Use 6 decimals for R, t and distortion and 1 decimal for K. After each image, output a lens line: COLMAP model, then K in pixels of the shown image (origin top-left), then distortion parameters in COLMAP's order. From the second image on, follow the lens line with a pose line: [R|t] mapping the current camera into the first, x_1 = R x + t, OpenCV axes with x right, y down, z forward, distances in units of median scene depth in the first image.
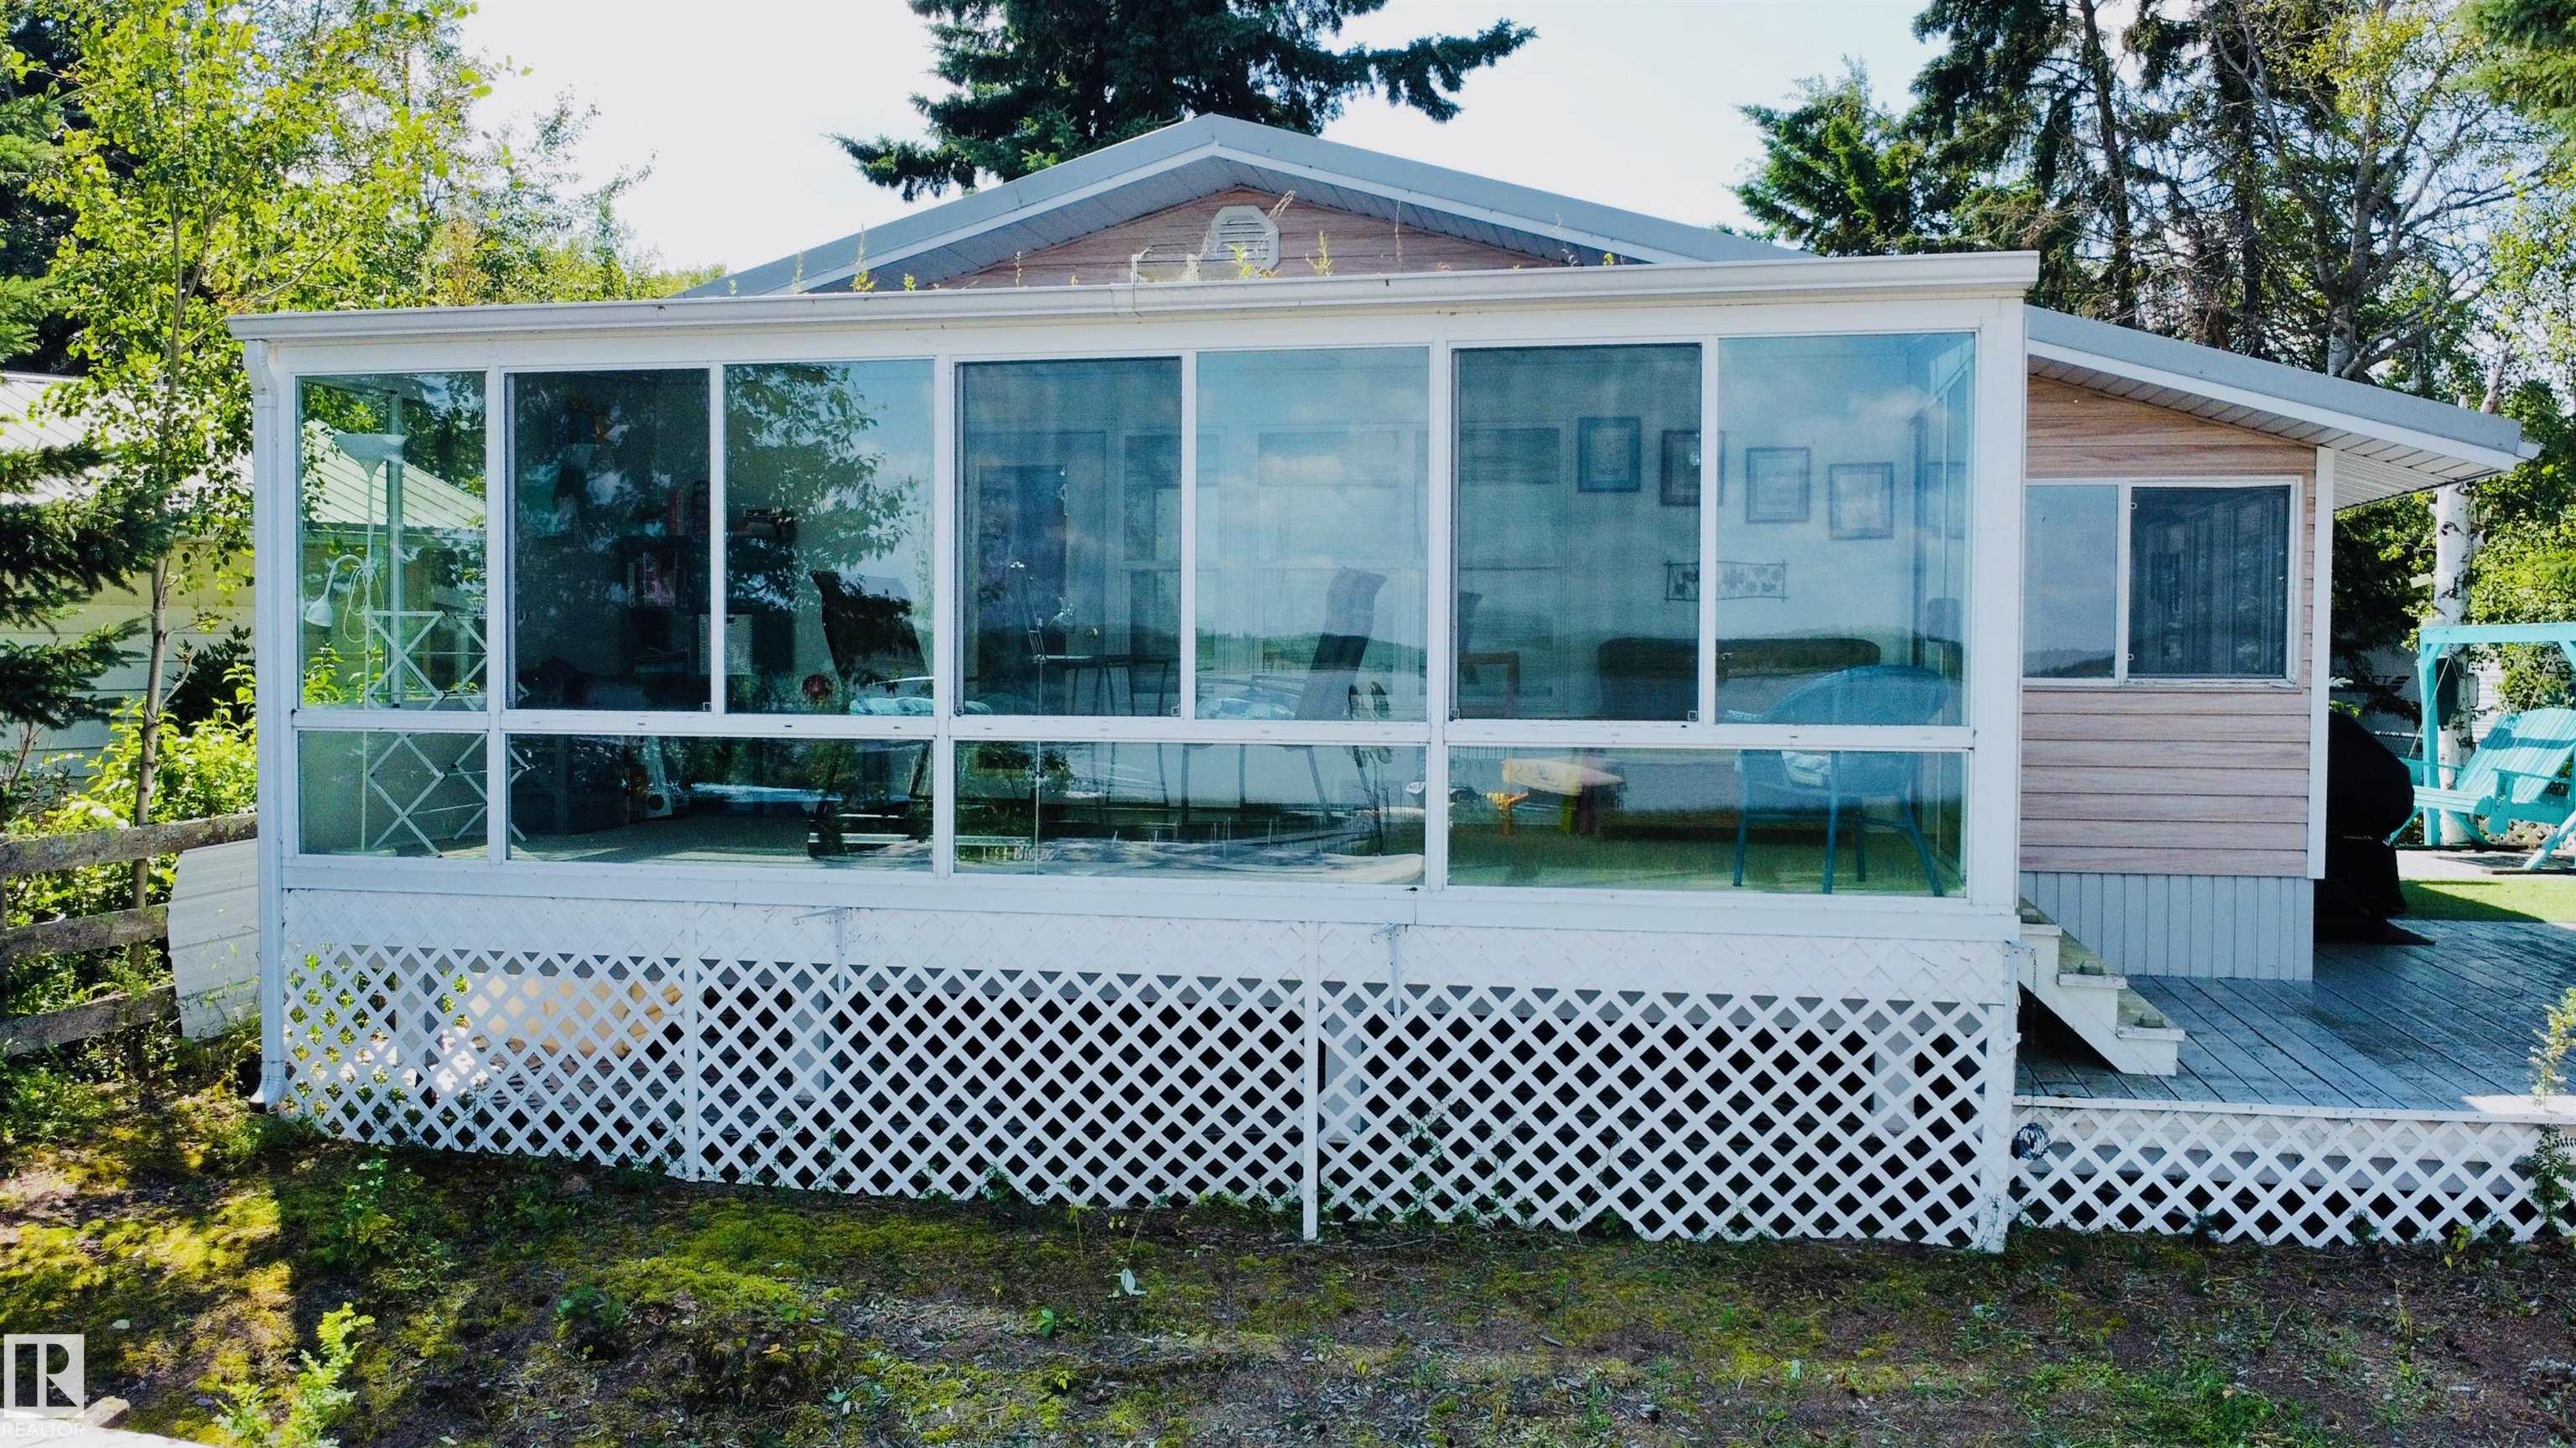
lens RADIAL K [[2102.0, 0, 1287.4], [0, 2102.0, 722.1], [0, 0, 1]] dist [-0.010892, -0.045009]
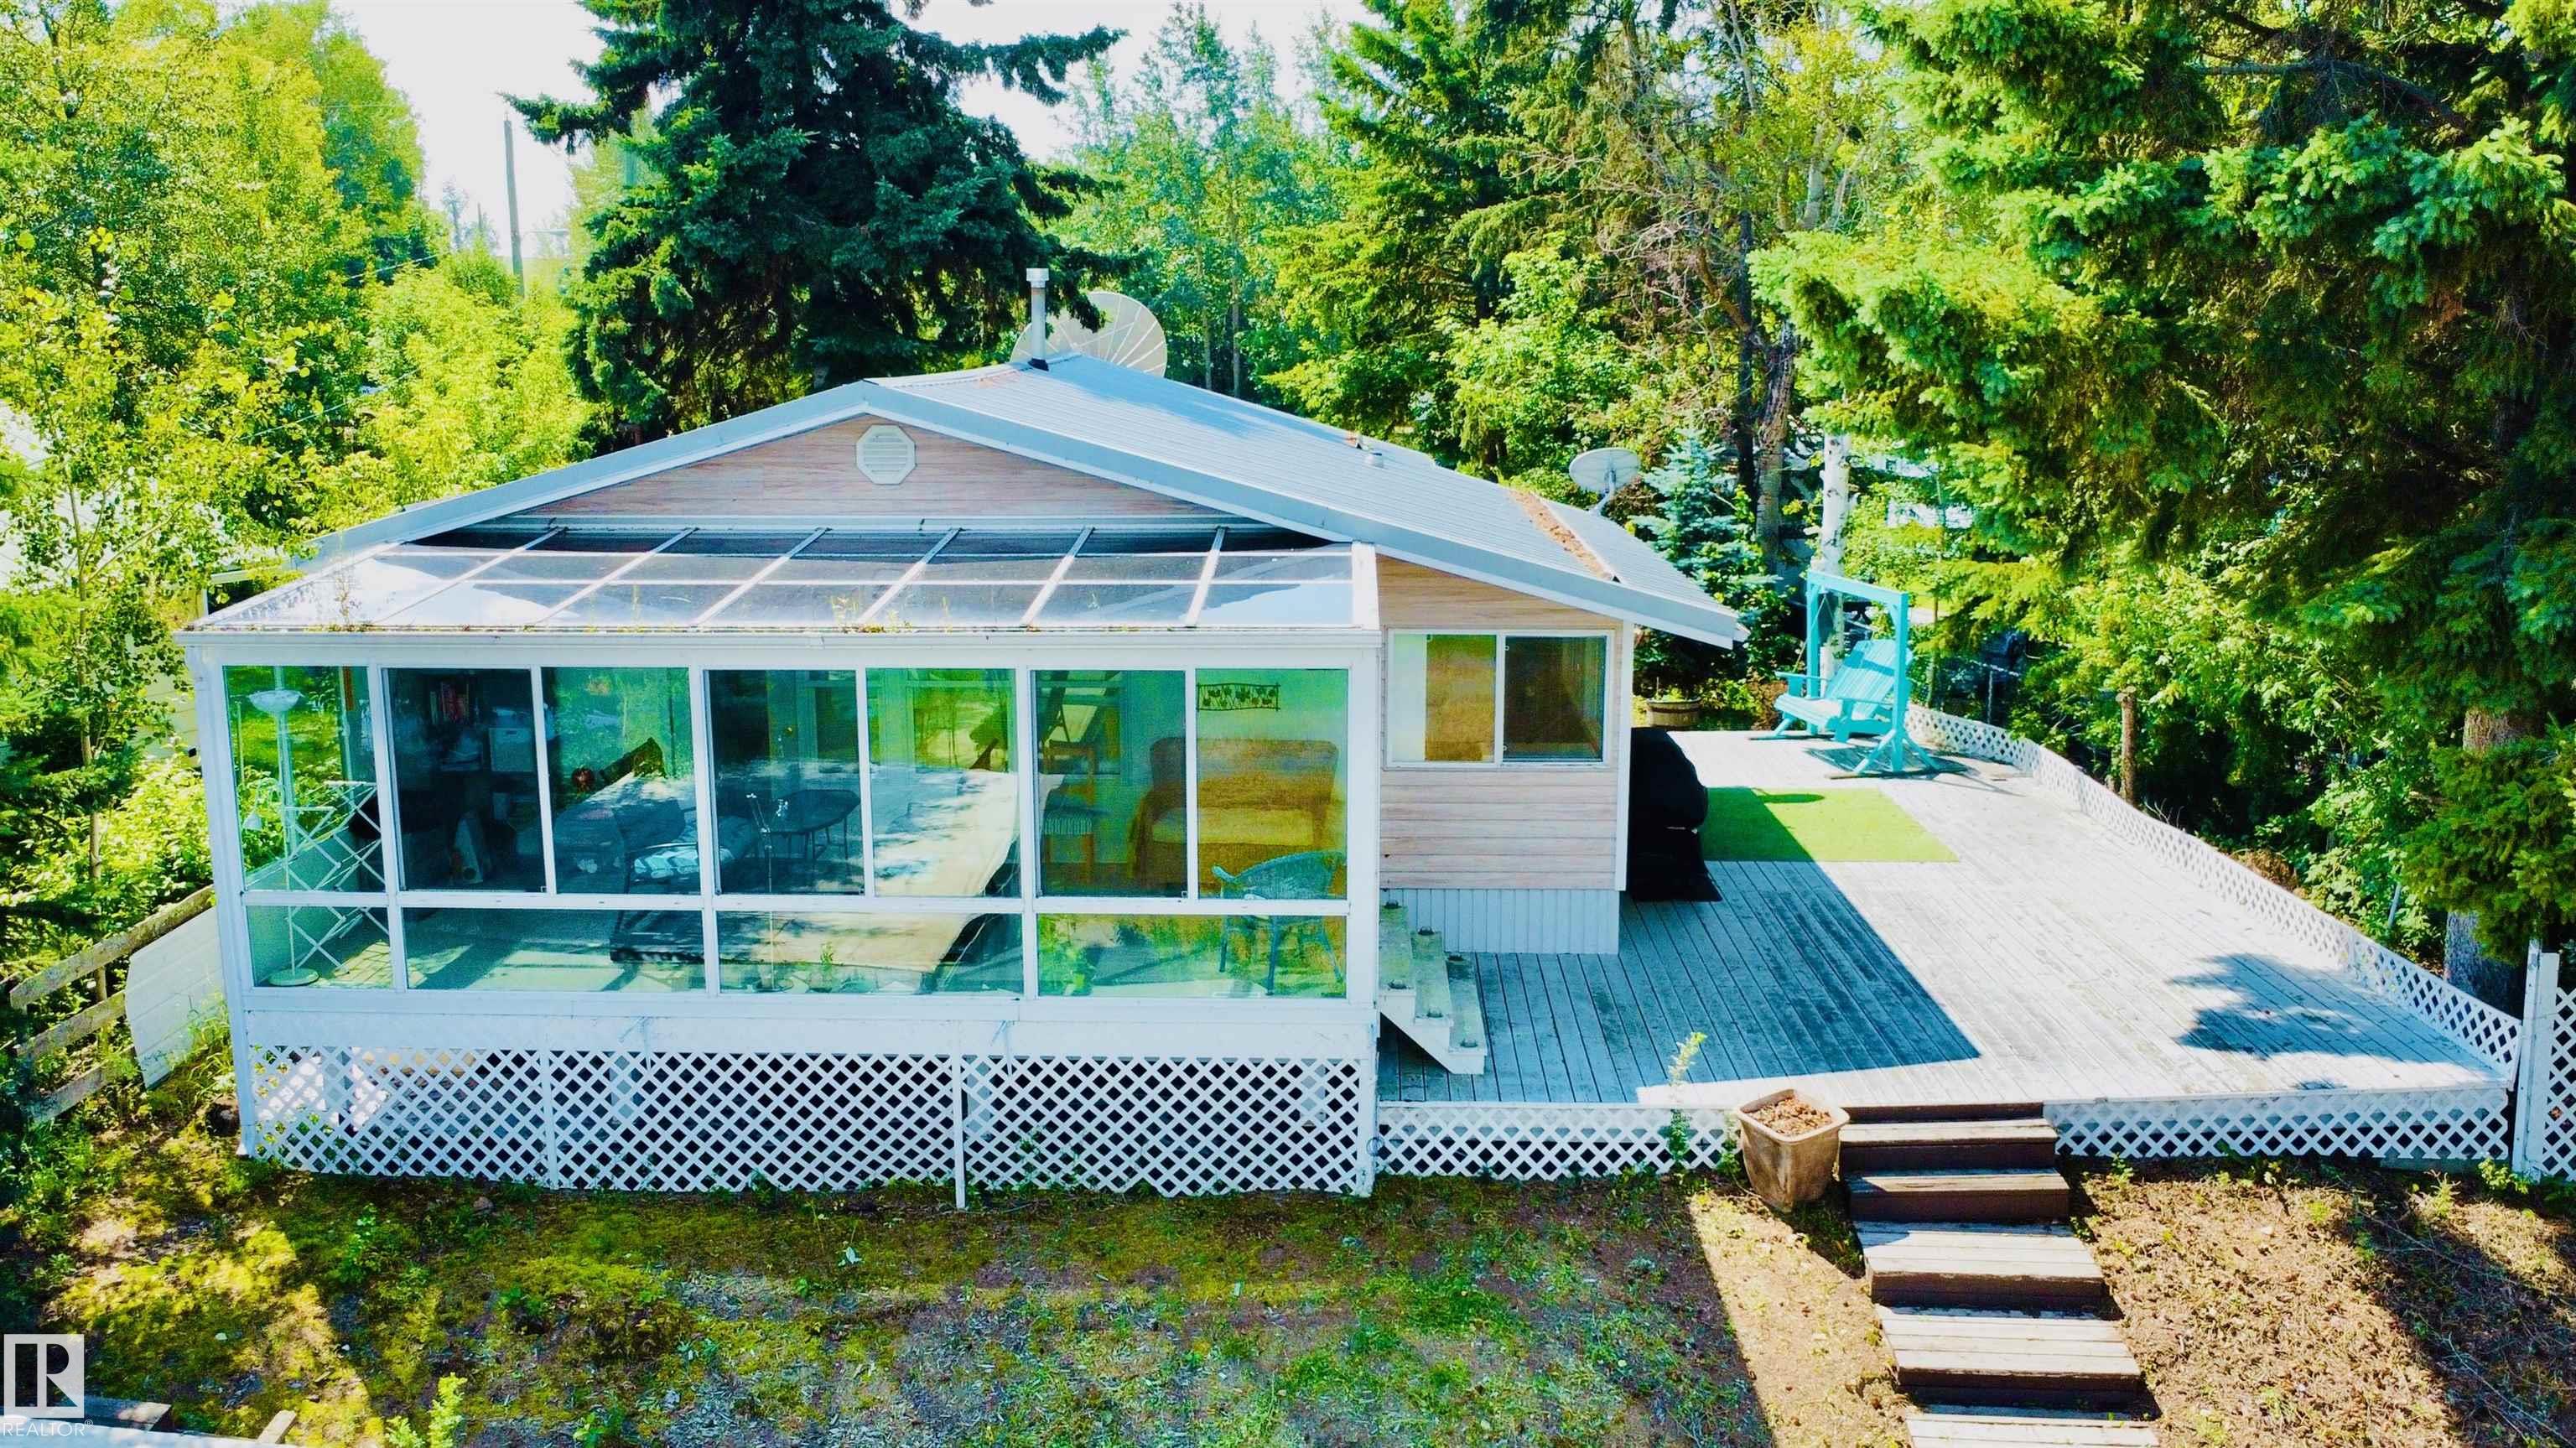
lens RADIAL K [[2096.4, 0, 1292.5], [0, 2096.4, 724.8], [0, 0, 1]] dist [-0.018994, -0.022945]
pose [[0.986068, -0.037702, 0.162013, 0.015532], [0.011258, 0.986868, 0.161135, -0.379243], [-0.165960, -0.157066, 0.973544, -0.558645]]
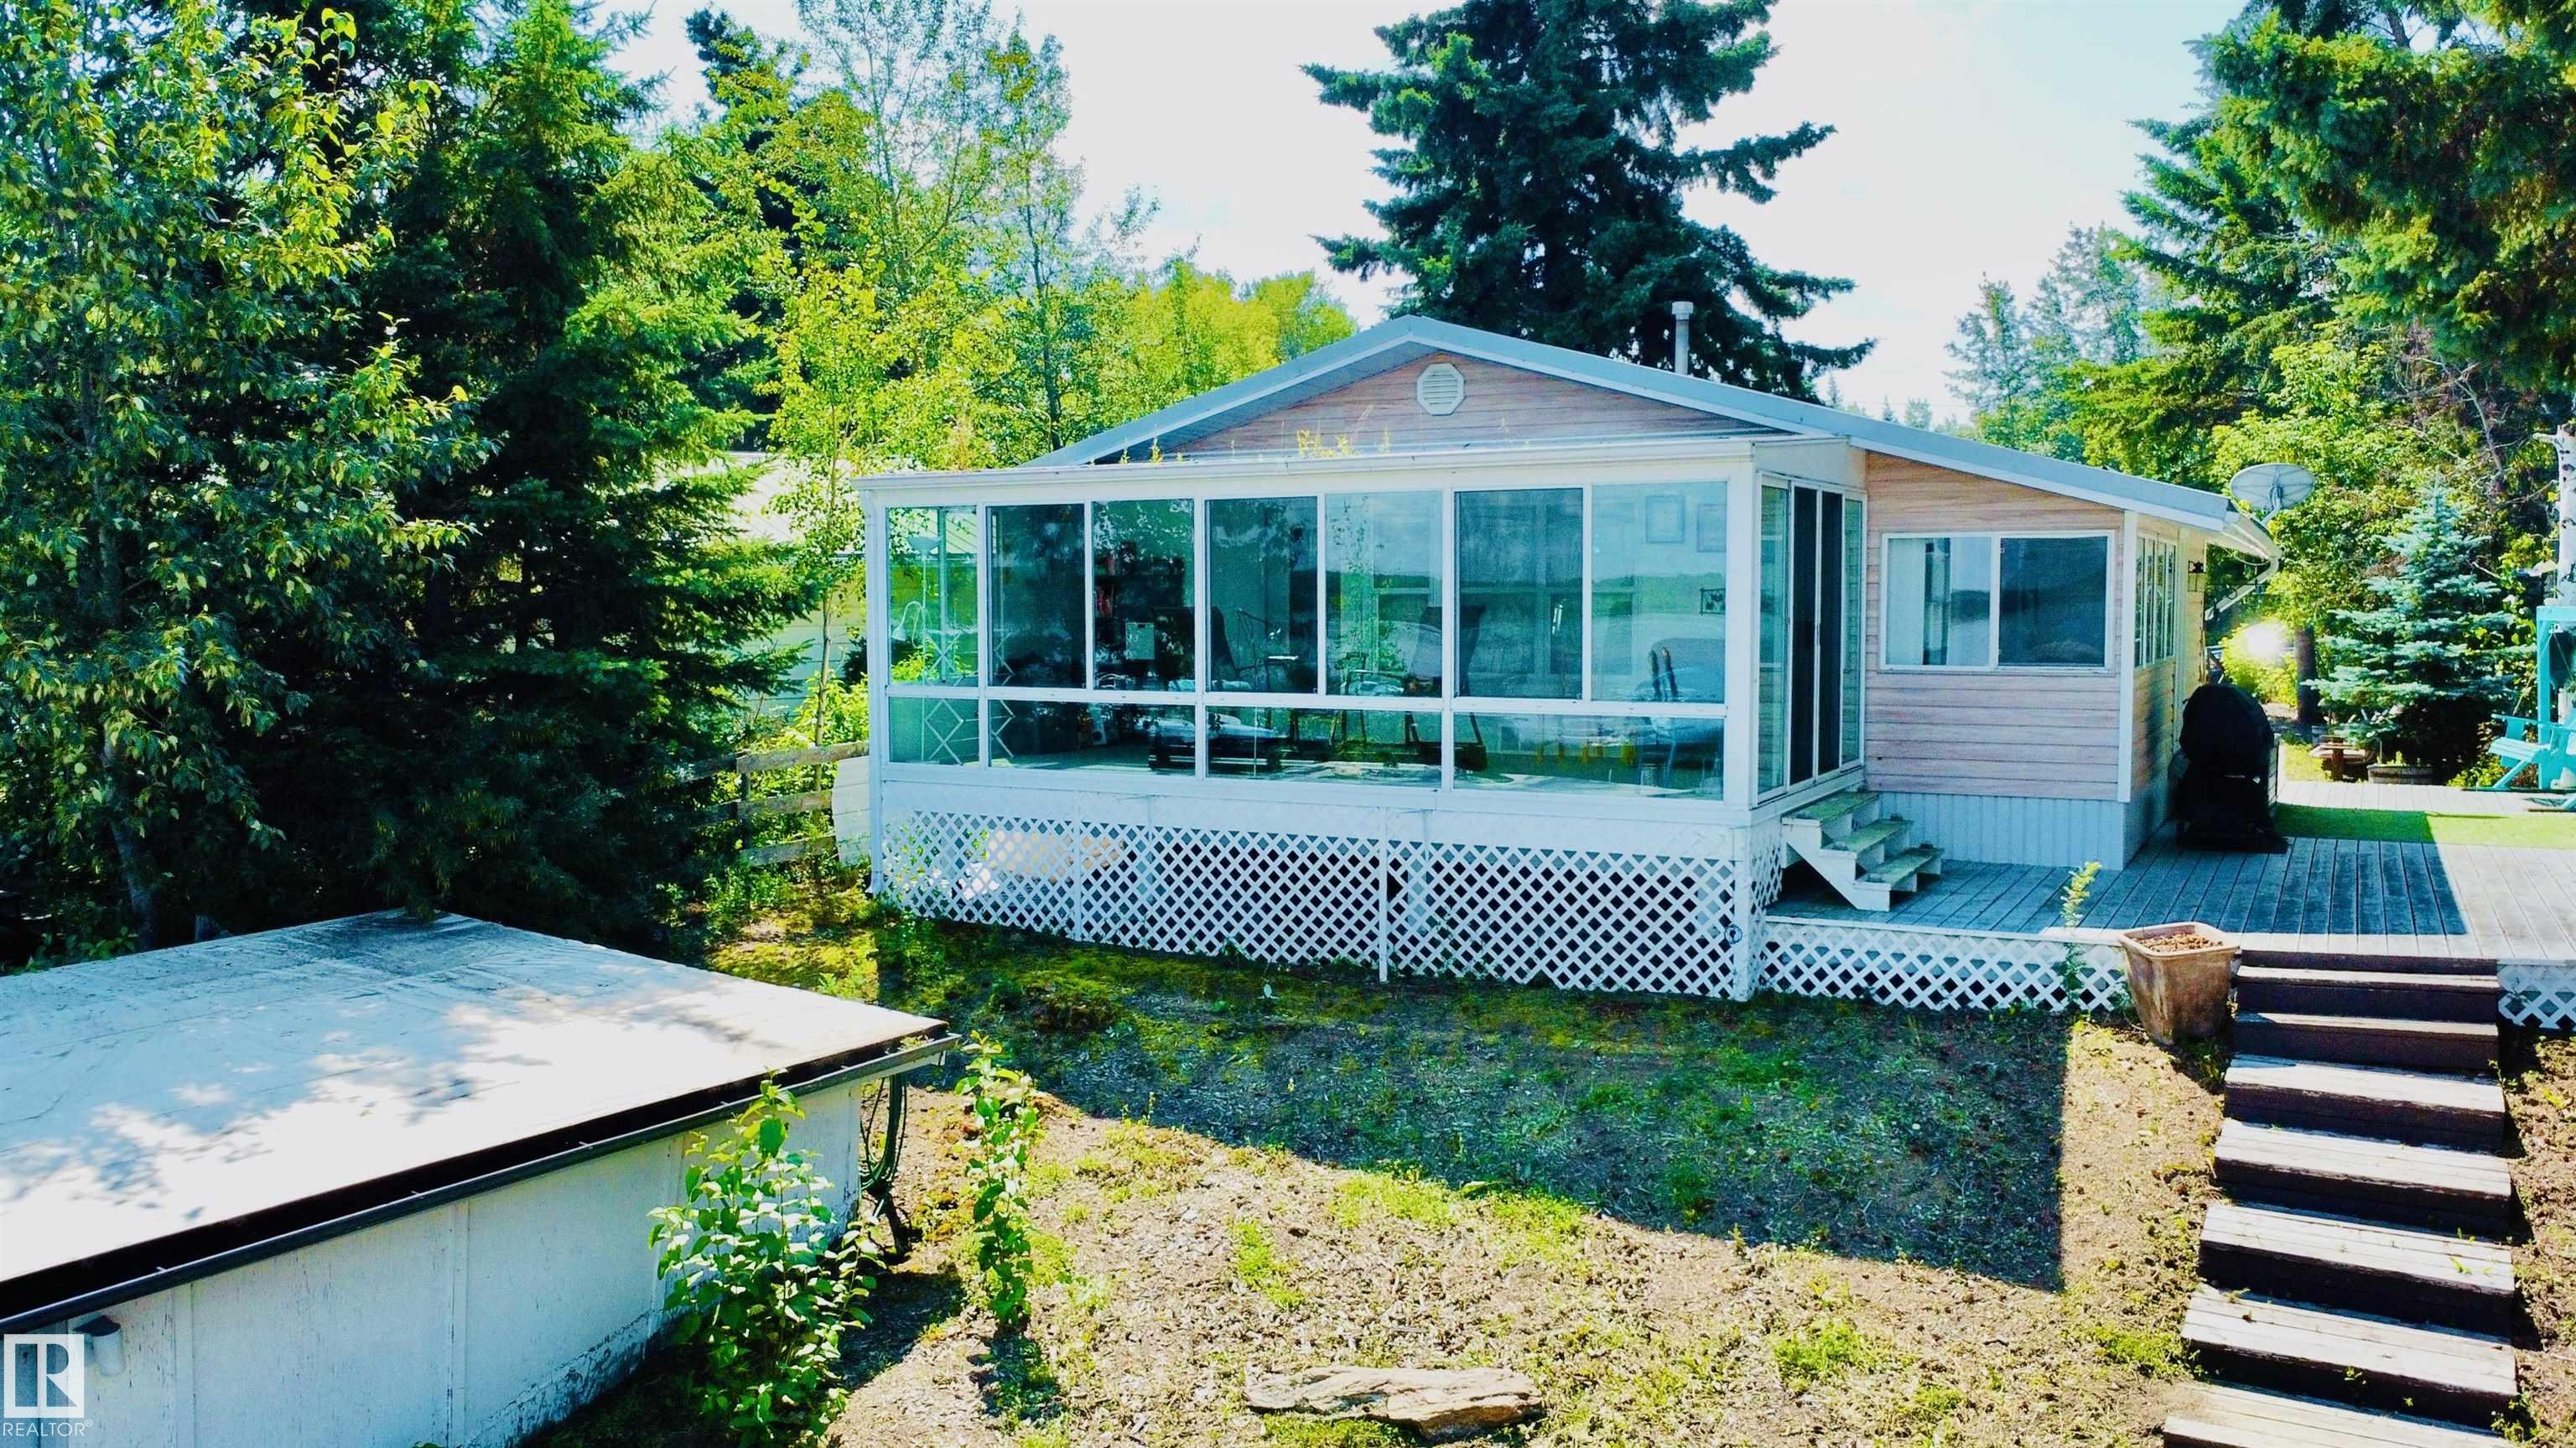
lens RADIAL K [[1988.1, 0, 1287.8], [0, 1988.1, 718.0], [0, 0, 1]] dist [-0.023246, -0.013049]
pose [[0.956275, 0.009514, -0.292314, 0.431504], [-0.000605, 0.999533, 0.030551, -0.034667], [0.292468, -0.029038, 0.955834, -0.661871]]
